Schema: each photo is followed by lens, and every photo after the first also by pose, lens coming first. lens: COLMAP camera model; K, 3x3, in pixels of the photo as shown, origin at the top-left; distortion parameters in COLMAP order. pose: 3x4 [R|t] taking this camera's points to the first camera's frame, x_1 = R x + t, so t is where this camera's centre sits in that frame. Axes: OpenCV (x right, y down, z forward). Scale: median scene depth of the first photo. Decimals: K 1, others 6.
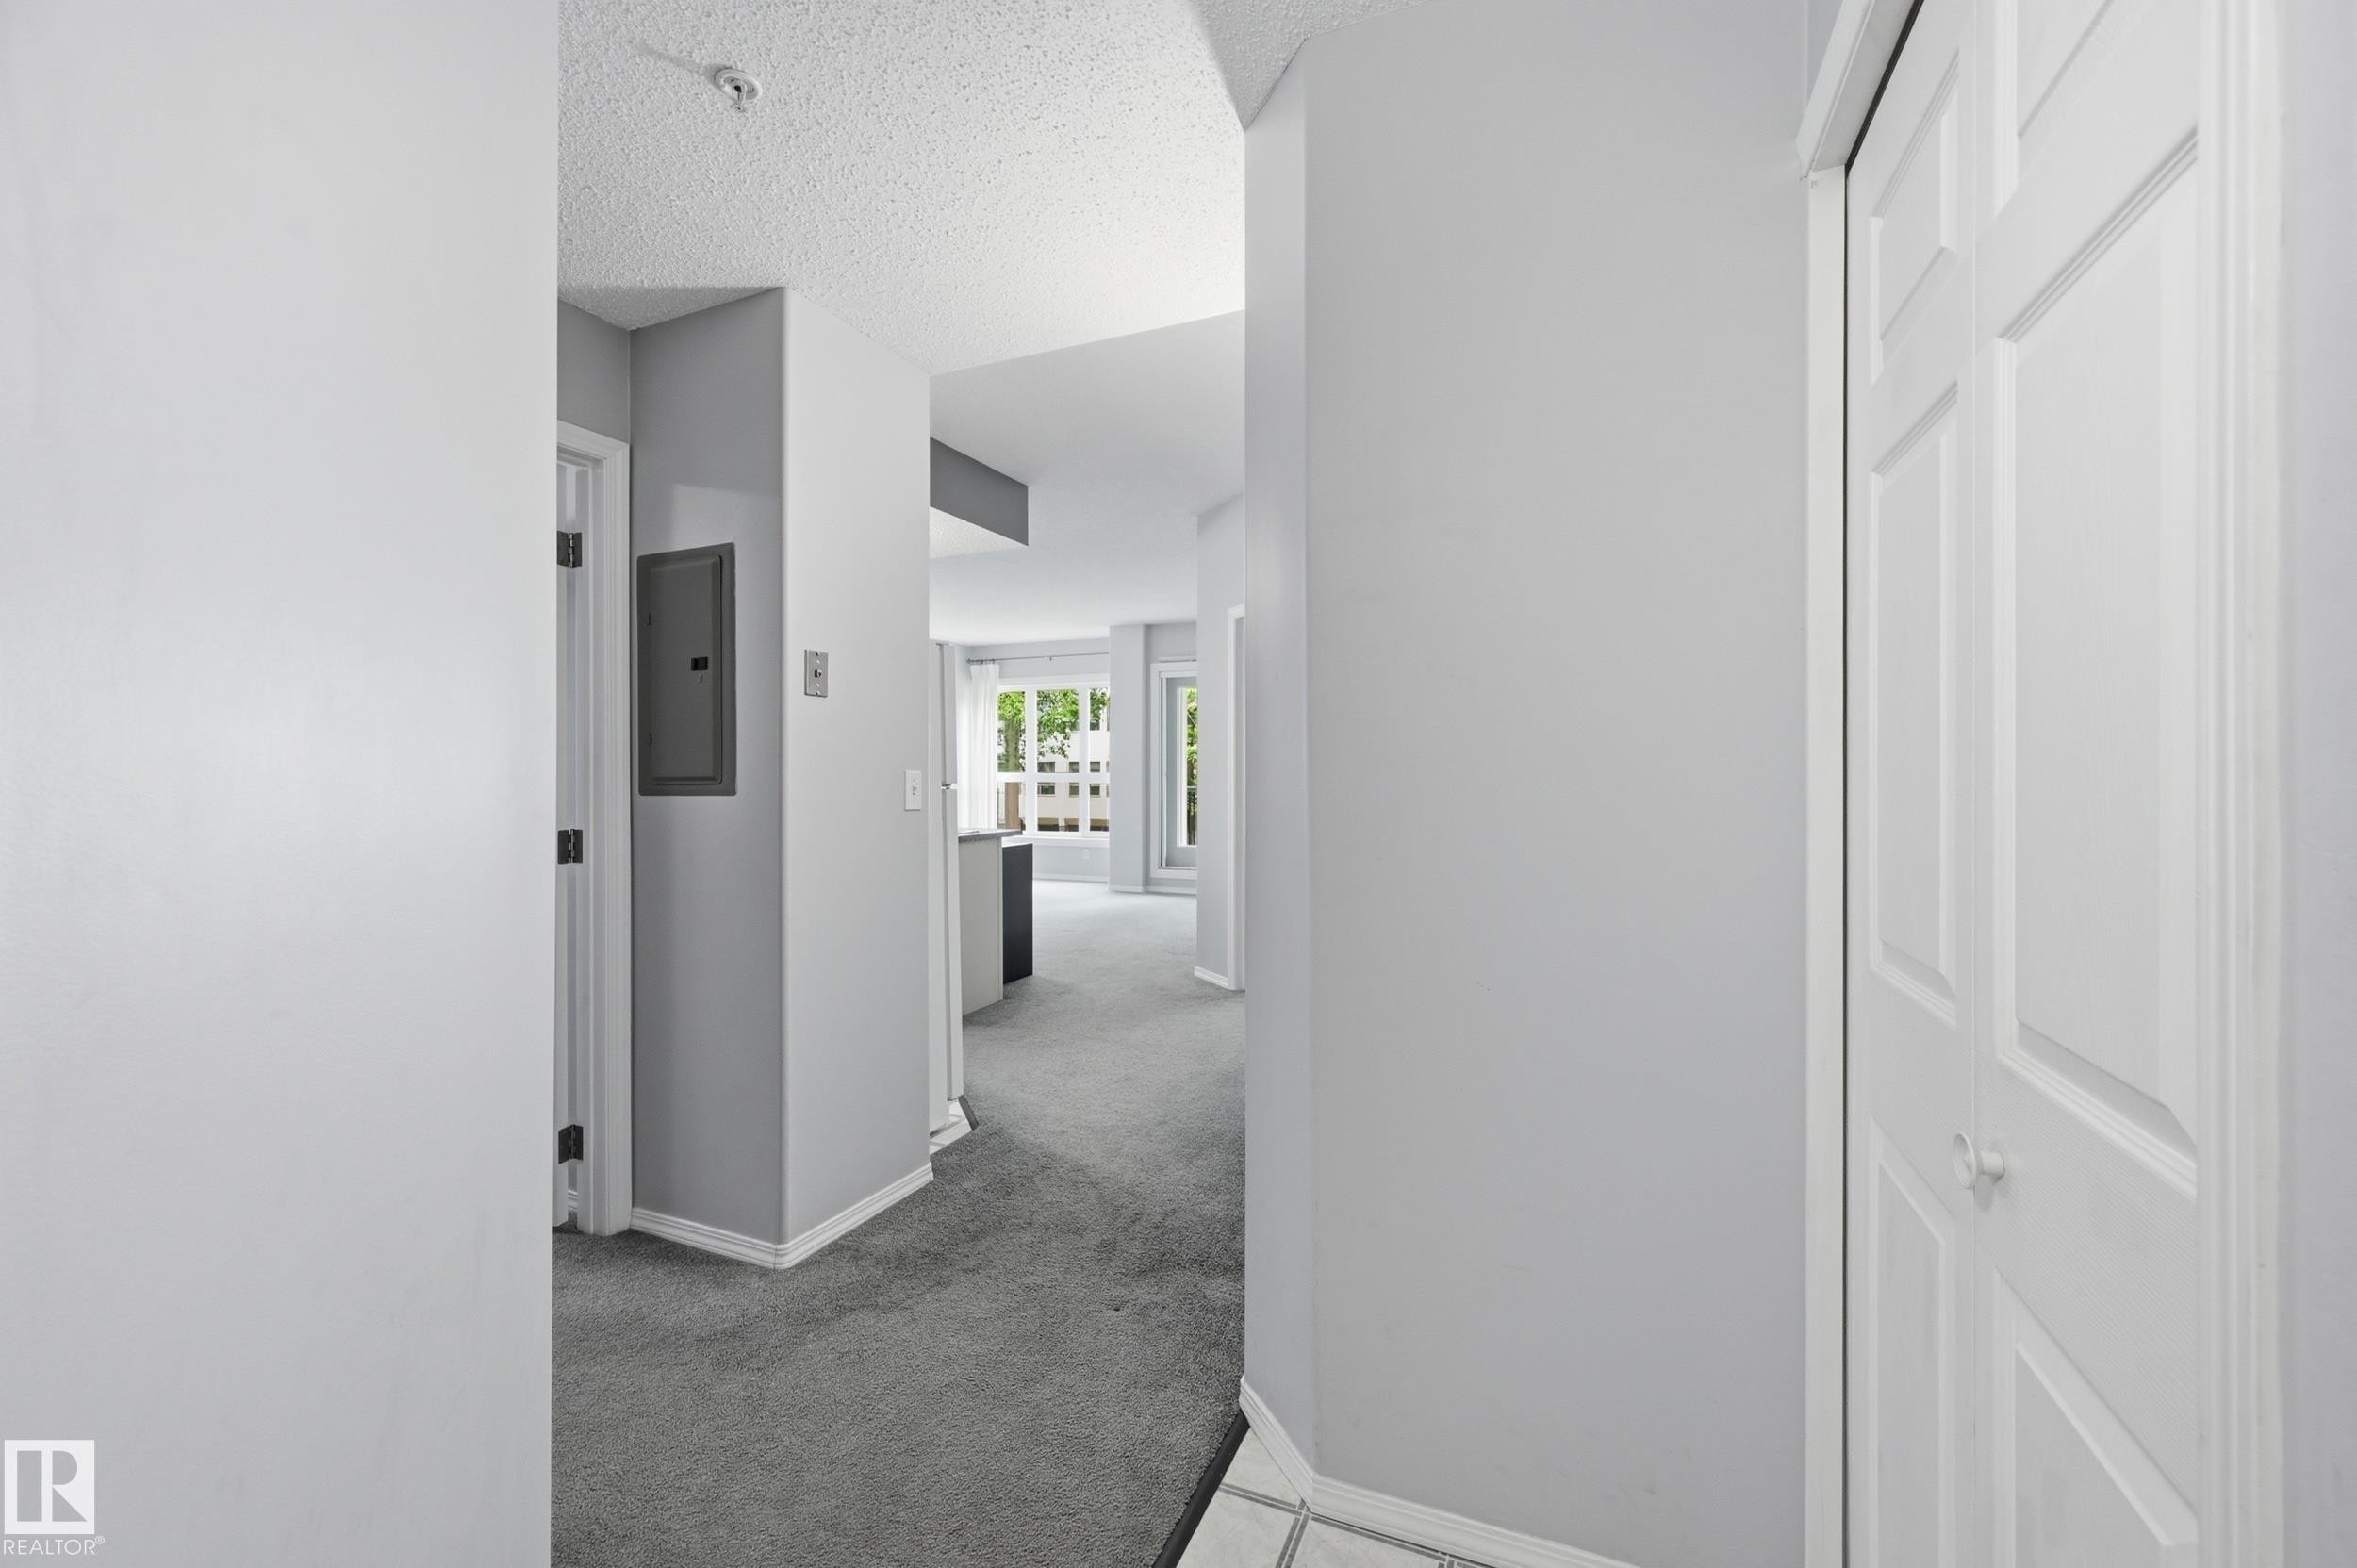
lens RADIAL K [[947.9, 0, 1178.5], [0, 947.9, 784.0], [0, 0, 1]] dist [0.000334, 0.000013]
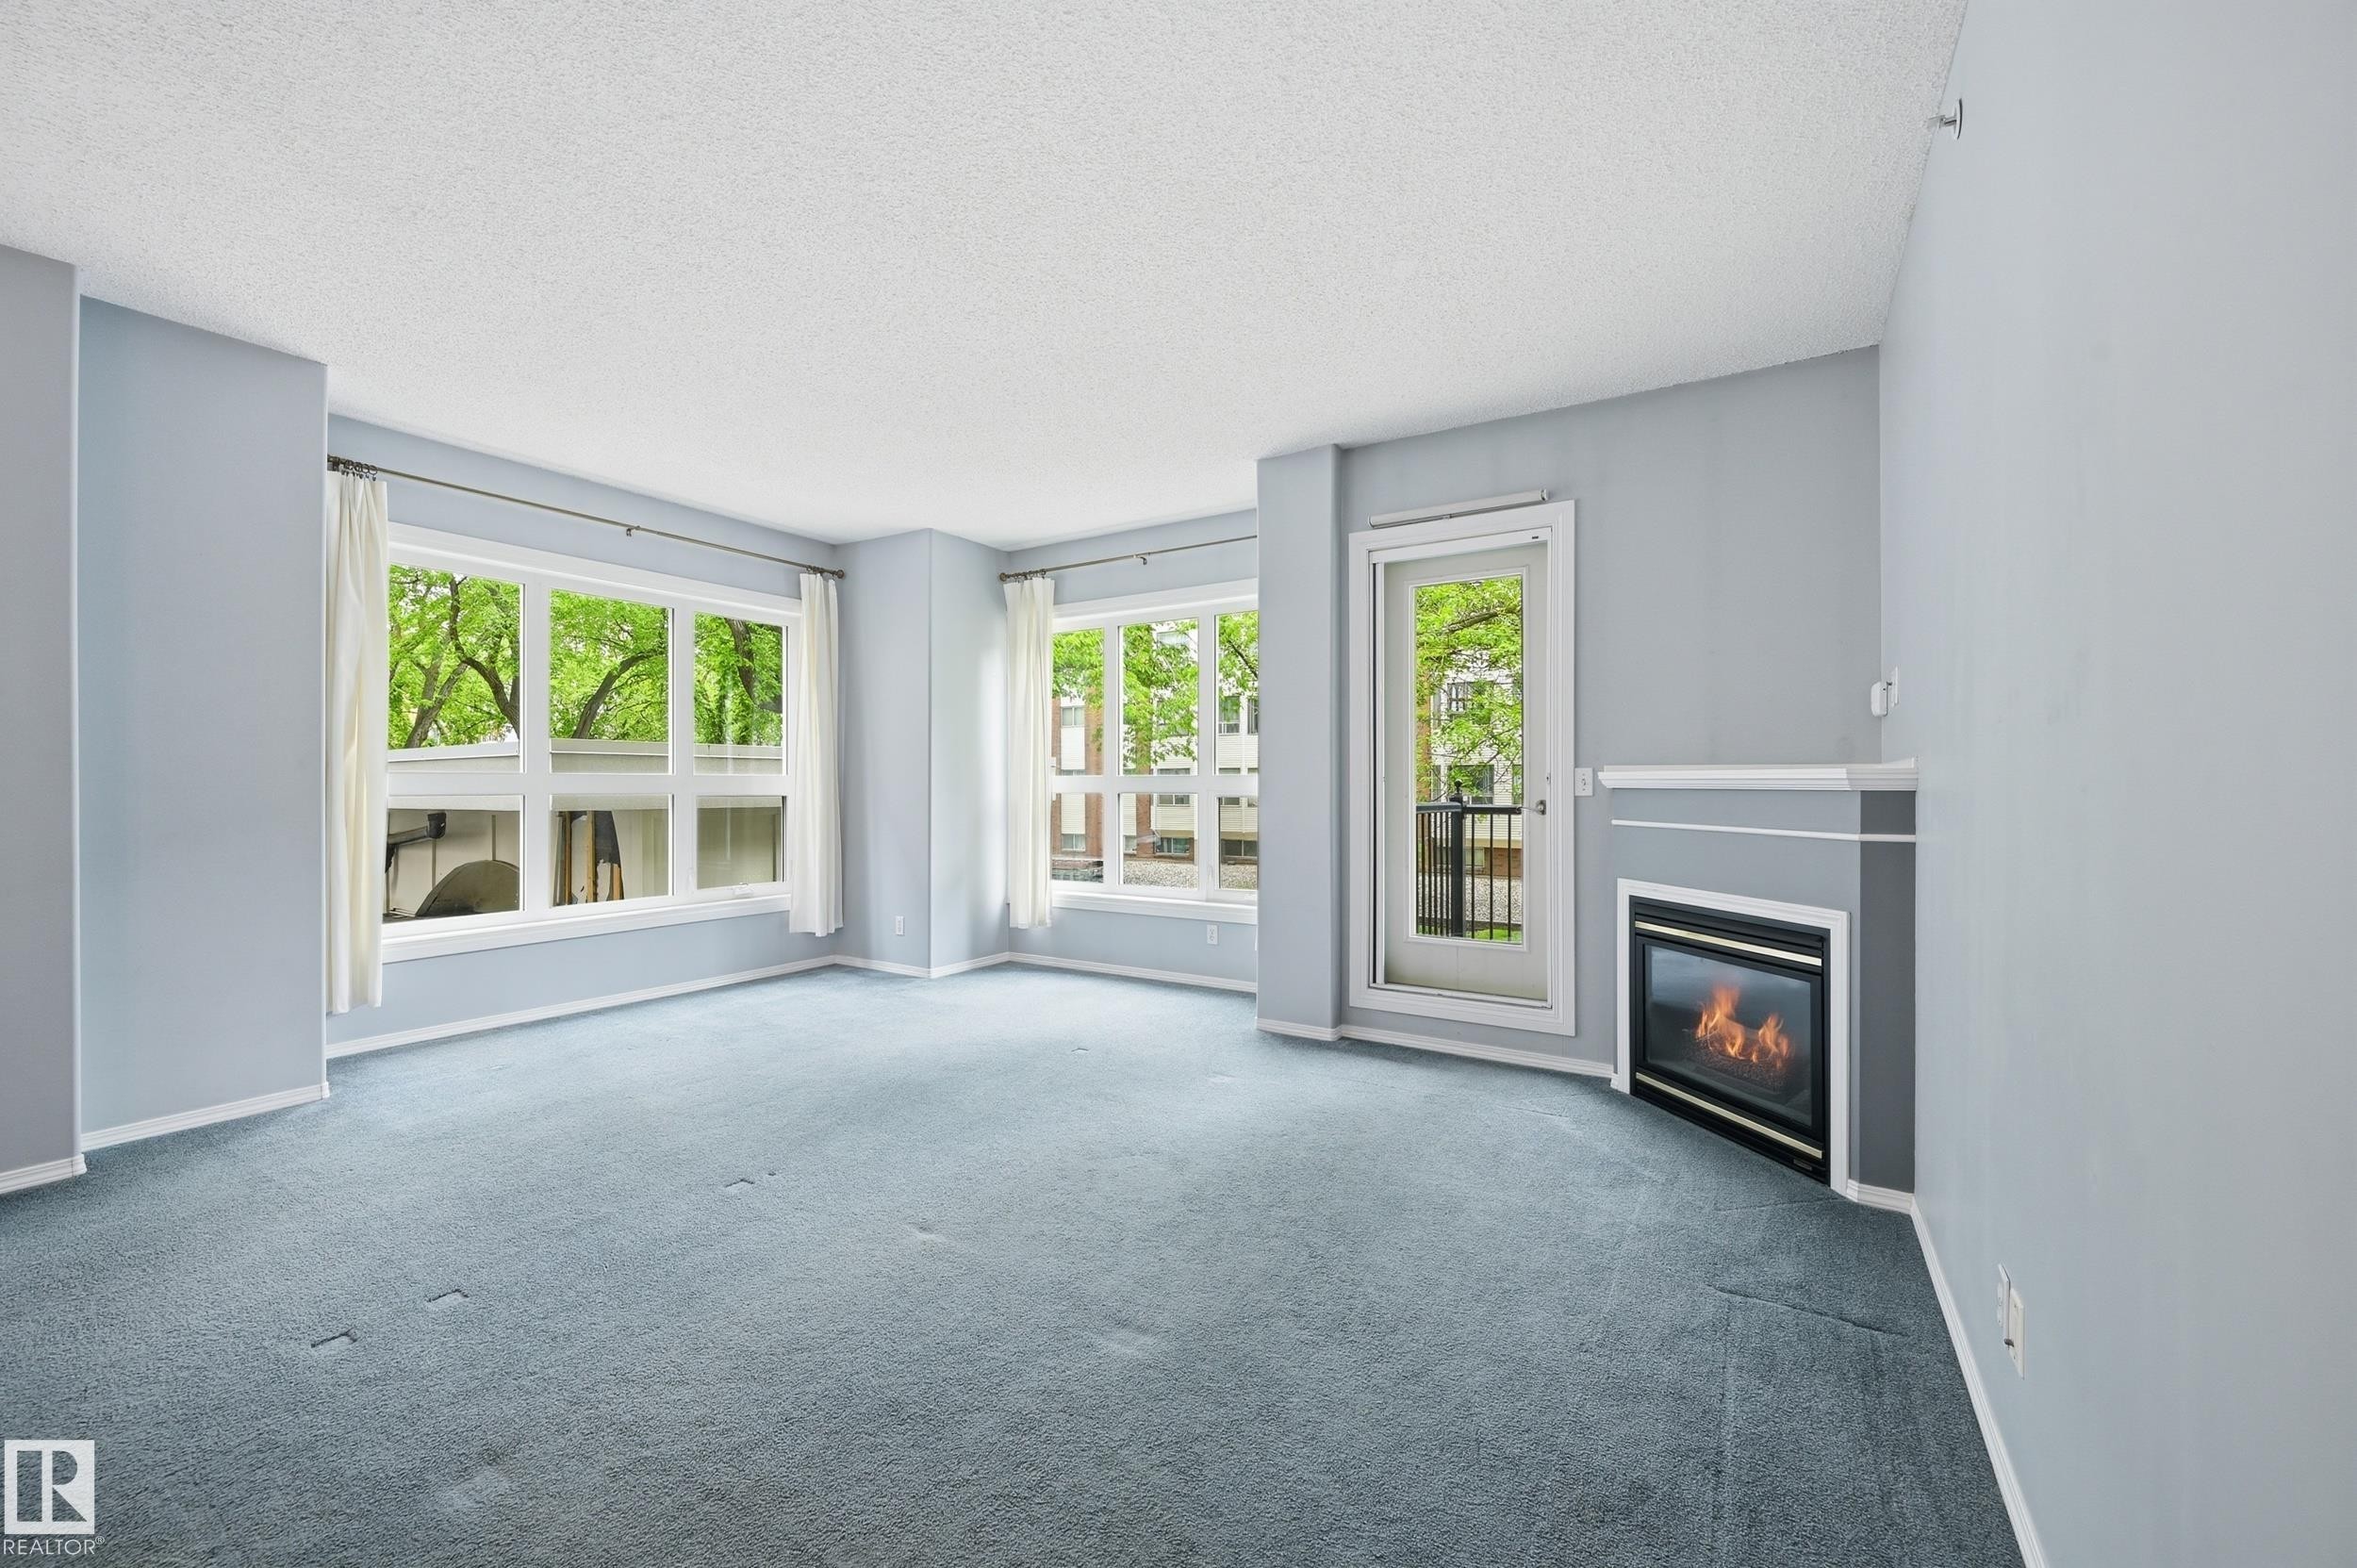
lens RADIAL K [[947.9, 0, 1178.5], [0, 947.9, 784.0], [0, 0, 1]] dist [0.000334, 0.000013]
pose [[0.989045, -0.002667, -0.147588, -0.038421], [0.001687, 0.999976, -0.006762, -0.004174], [0.147602, 0.006439, 0.989026, 0.483773]]
